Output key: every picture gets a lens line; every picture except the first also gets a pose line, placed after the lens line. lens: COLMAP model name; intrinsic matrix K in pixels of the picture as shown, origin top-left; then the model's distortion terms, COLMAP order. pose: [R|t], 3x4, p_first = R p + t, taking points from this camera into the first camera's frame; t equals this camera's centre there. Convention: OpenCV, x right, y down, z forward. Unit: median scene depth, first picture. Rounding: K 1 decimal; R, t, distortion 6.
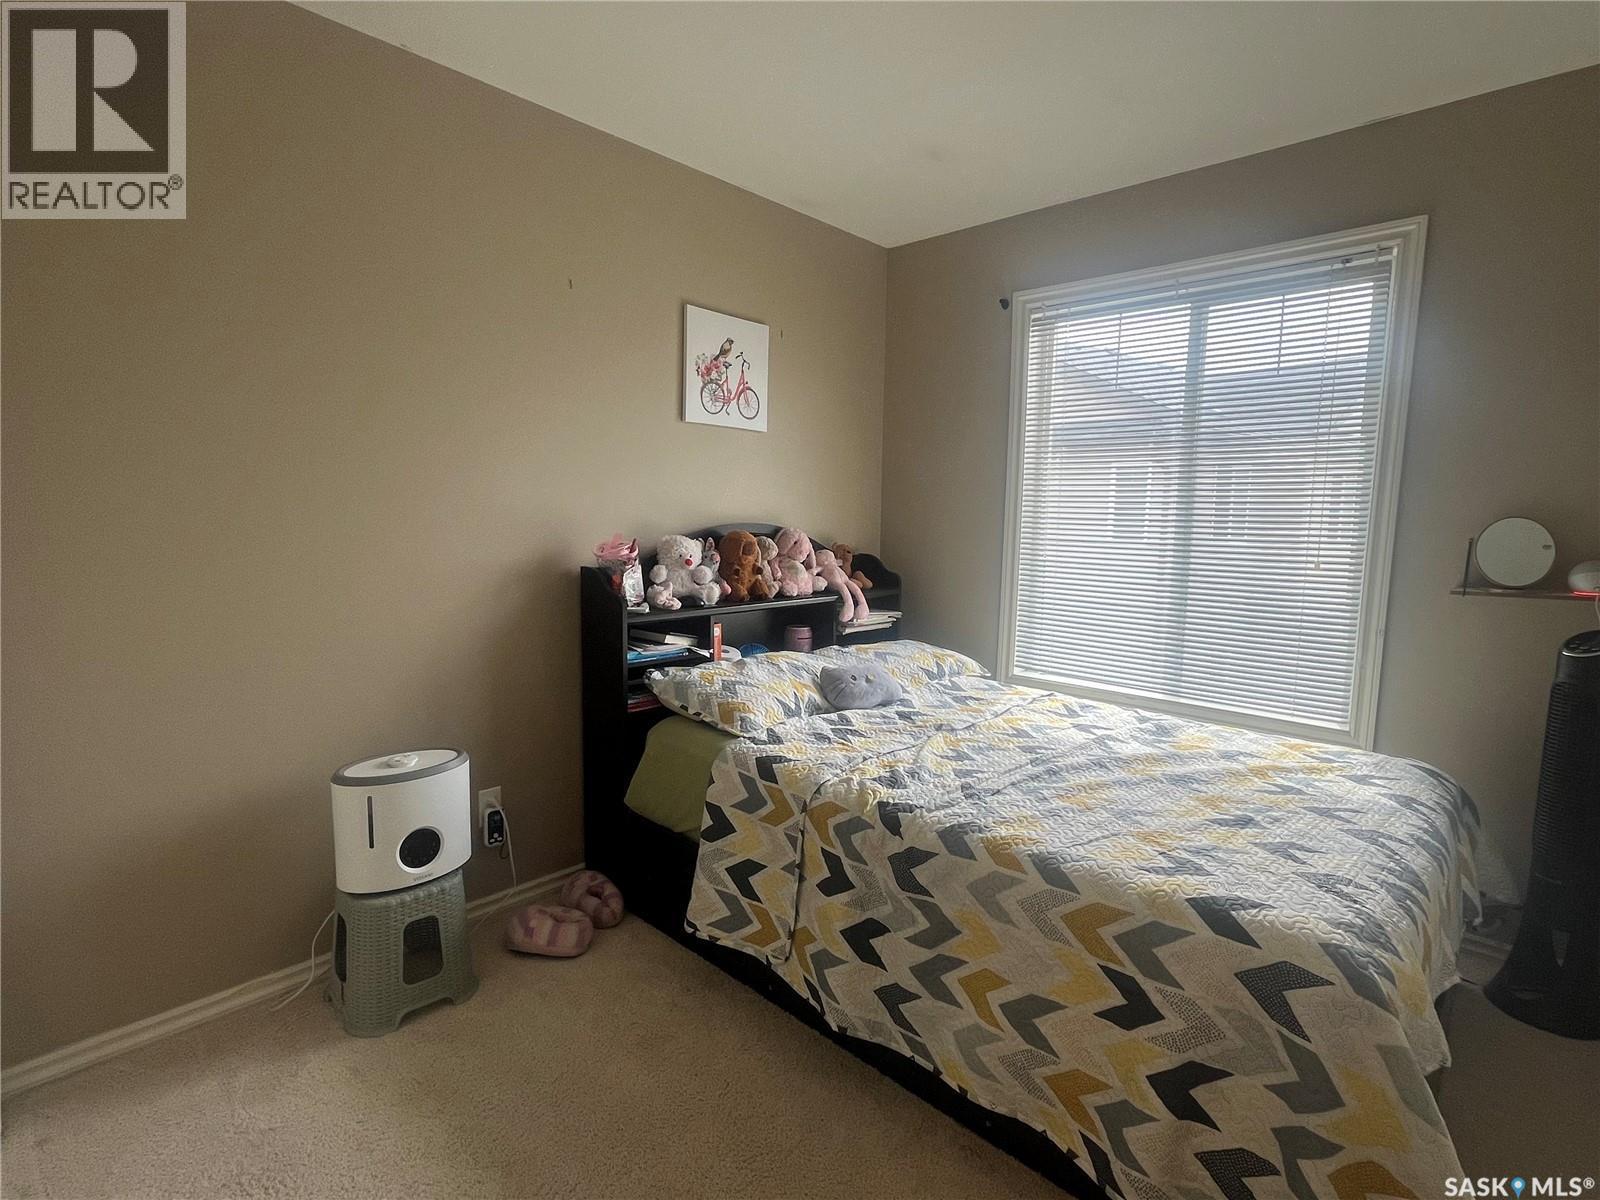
lens RADIAL K [[796.2, 0, 800.5], [0, 796.2, 602.3], [0, 0, 1]] dist [-0.002685, -0.000386]
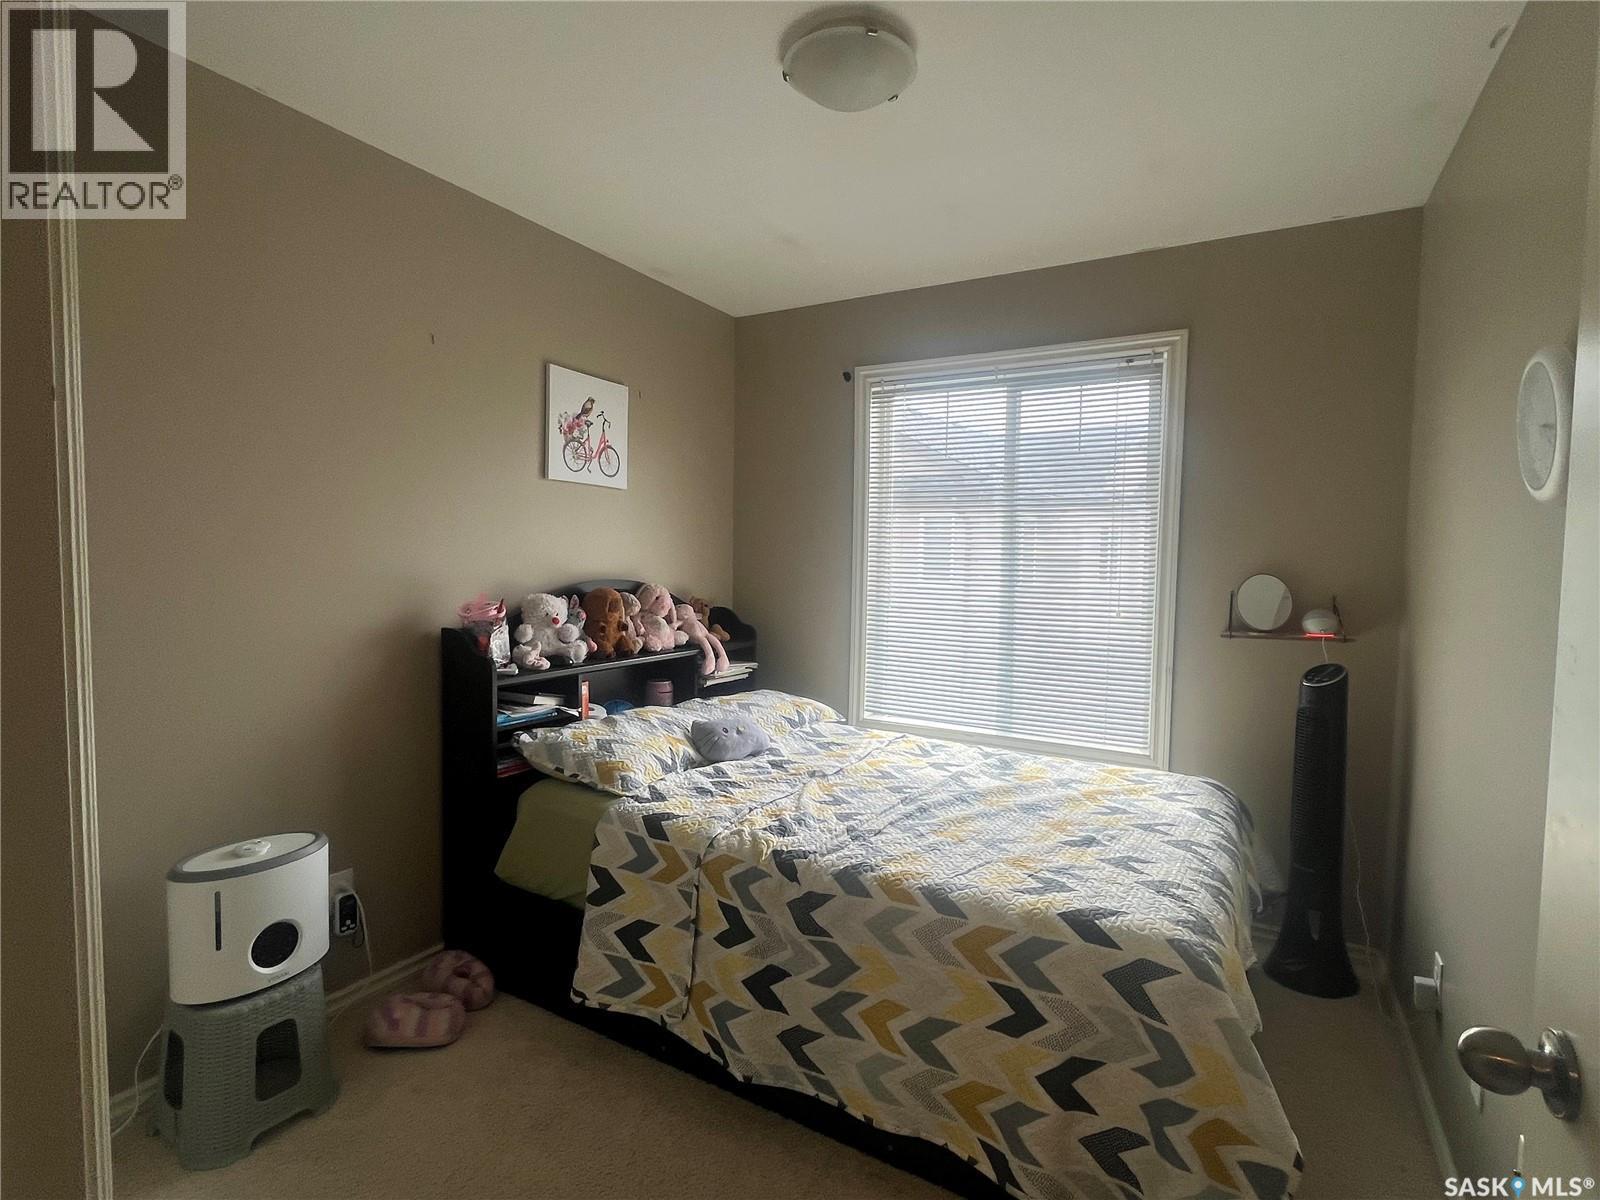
lens RADIAL K [[796.2, 0, 800.5], [0, 796.2, 602.3], [0, 0, 1]] dist [-0.002685, -0.000386]
pose [[0.972976, -0.012951, 0.230543, -0.094695], [0.025533, 0.998337, -0.051677, -0.018767], [-0.229491, 0.056167, 0.971689, -0.040788]]
